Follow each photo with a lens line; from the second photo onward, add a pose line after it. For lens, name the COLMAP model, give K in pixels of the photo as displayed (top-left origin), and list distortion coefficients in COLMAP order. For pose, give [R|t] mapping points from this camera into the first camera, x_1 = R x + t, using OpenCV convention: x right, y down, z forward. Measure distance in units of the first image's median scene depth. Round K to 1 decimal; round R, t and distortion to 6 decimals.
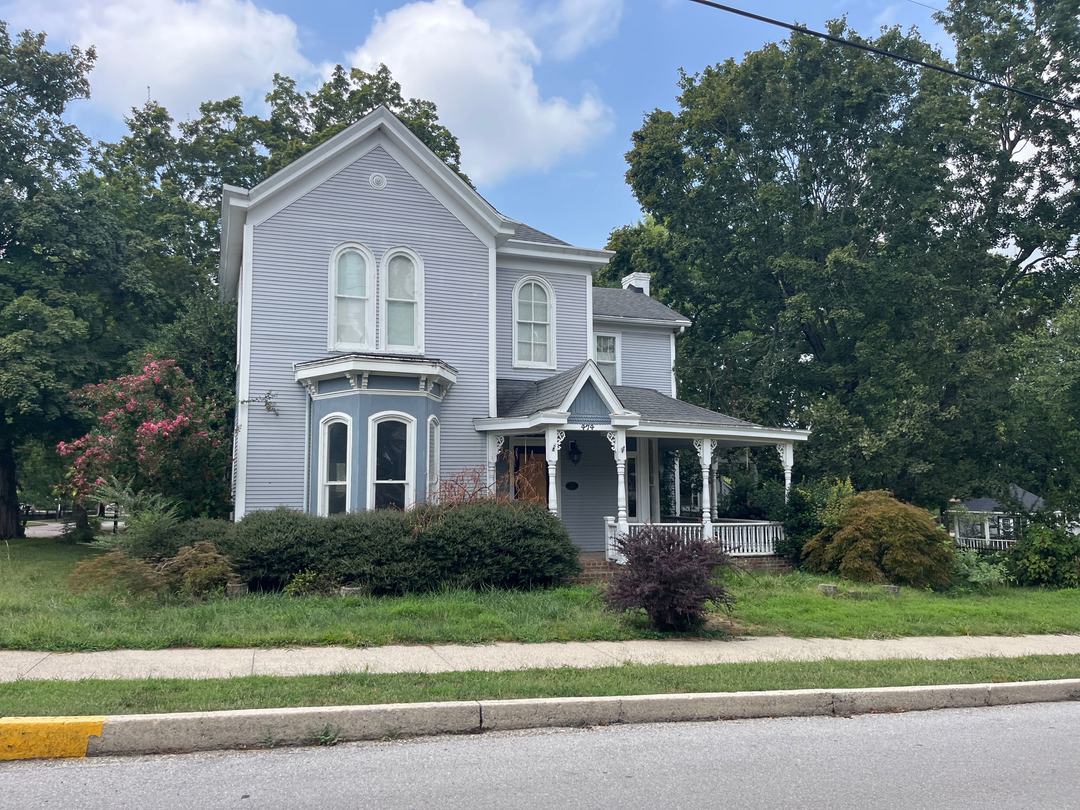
lens RADIAL K [[826.3, 0, 528.7], [0, 826.3, 411.3], [0, 0, 1]] dist [0.040913, -0.052629]
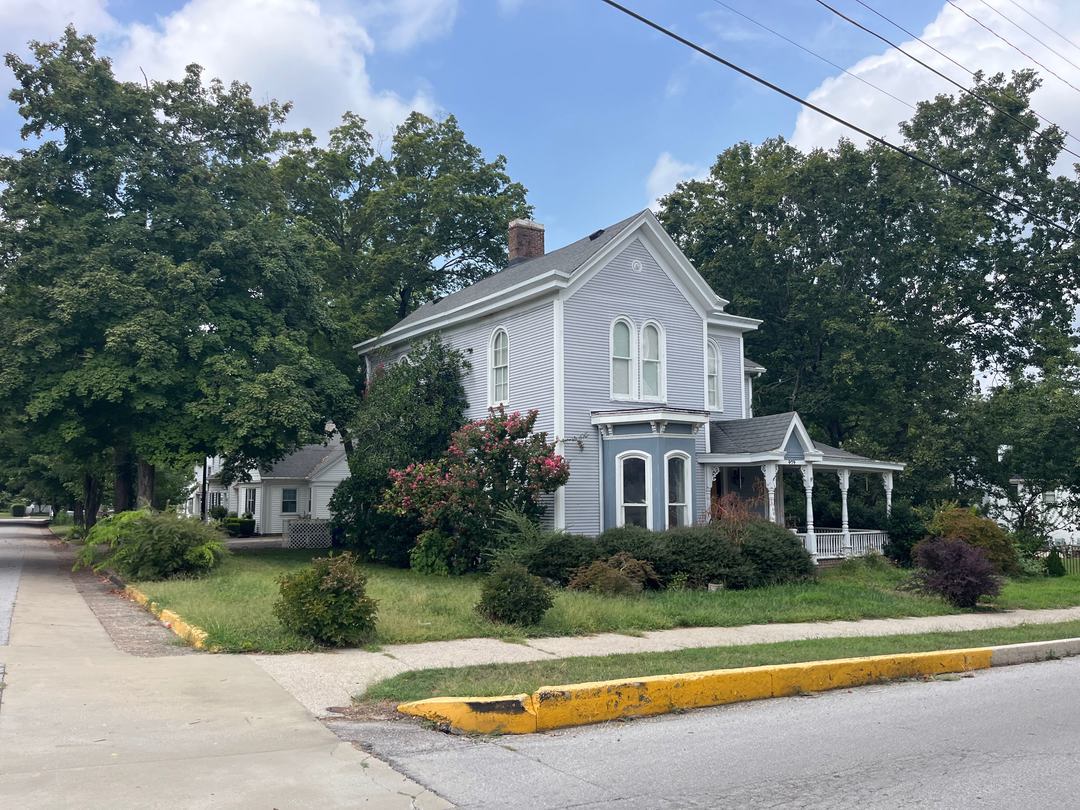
lens RADIAL K [[826.3, 0, 547.5], [0, 826.3, 409.2], [0, 0, 1]] dist [0.040913, -0.052629]
pose [[0.972661, 0.024132, 0.230973, -0.602190], [-0.023604, 0.999709, -0.005046, -0.048660], [-0.231027, -0.000544, 0.972947, -0.203658]]
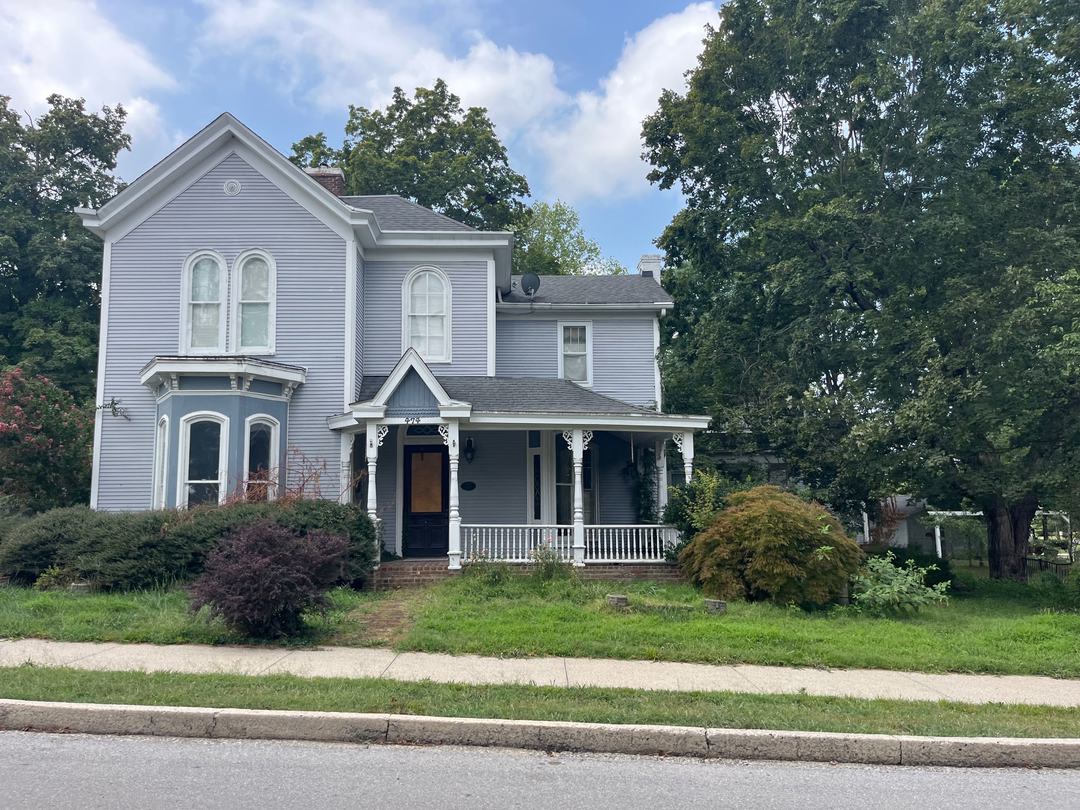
lens RADIAL K [[826.3, 0, 524.9], [0, 826.3, 411.1], [0, 0, 1]] dist [0.040913, -0.052629]
pose [[0.946379, -0.042963, -0.320190, 0.473412], [0.037113, 0.999014, -0.024354, 0.034609], [0.320921, 0.011164, 0.947040, 0.154849]]
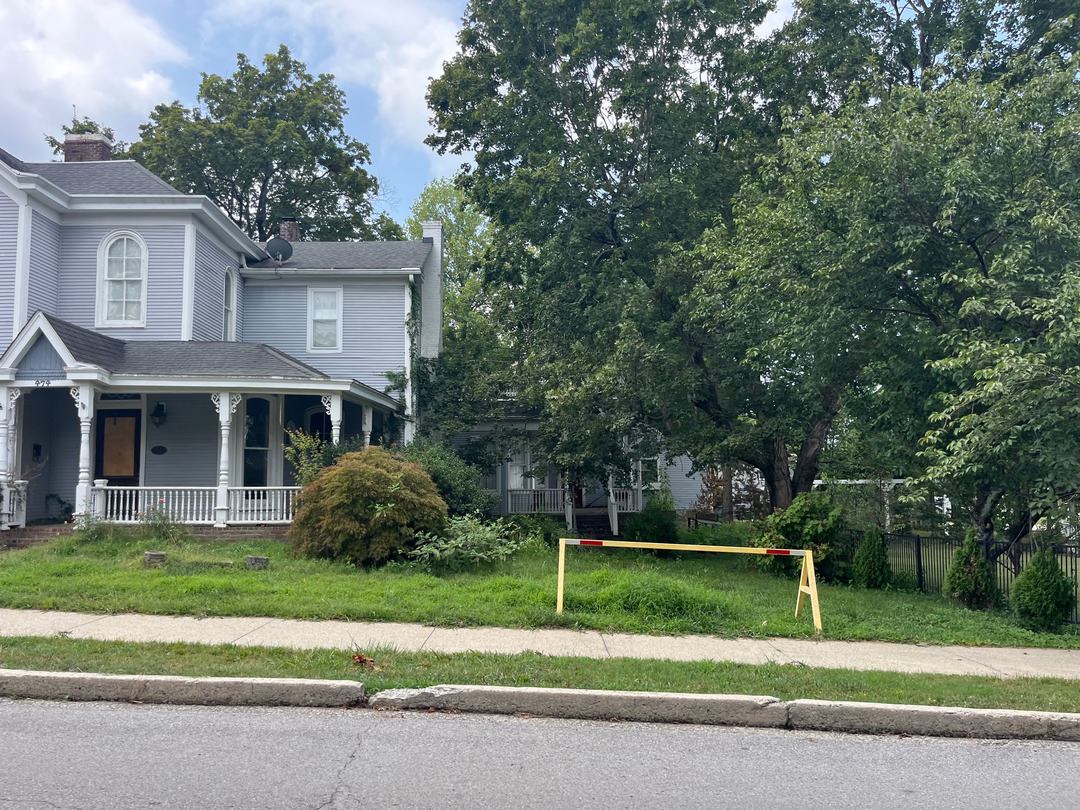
lens RADIAL K [[826.3, 0, 525.1], [0, 826.3, 412.0], [0, 0, 1]] dist [0.040913, -0.052629]
pose [[0.940371, -0.035551, -0.338287, 0.870820], [0.040139, 0.999172, 0.006574, 0.065320], [0.337773, -0.019761, 0.941020, 0.288377]]
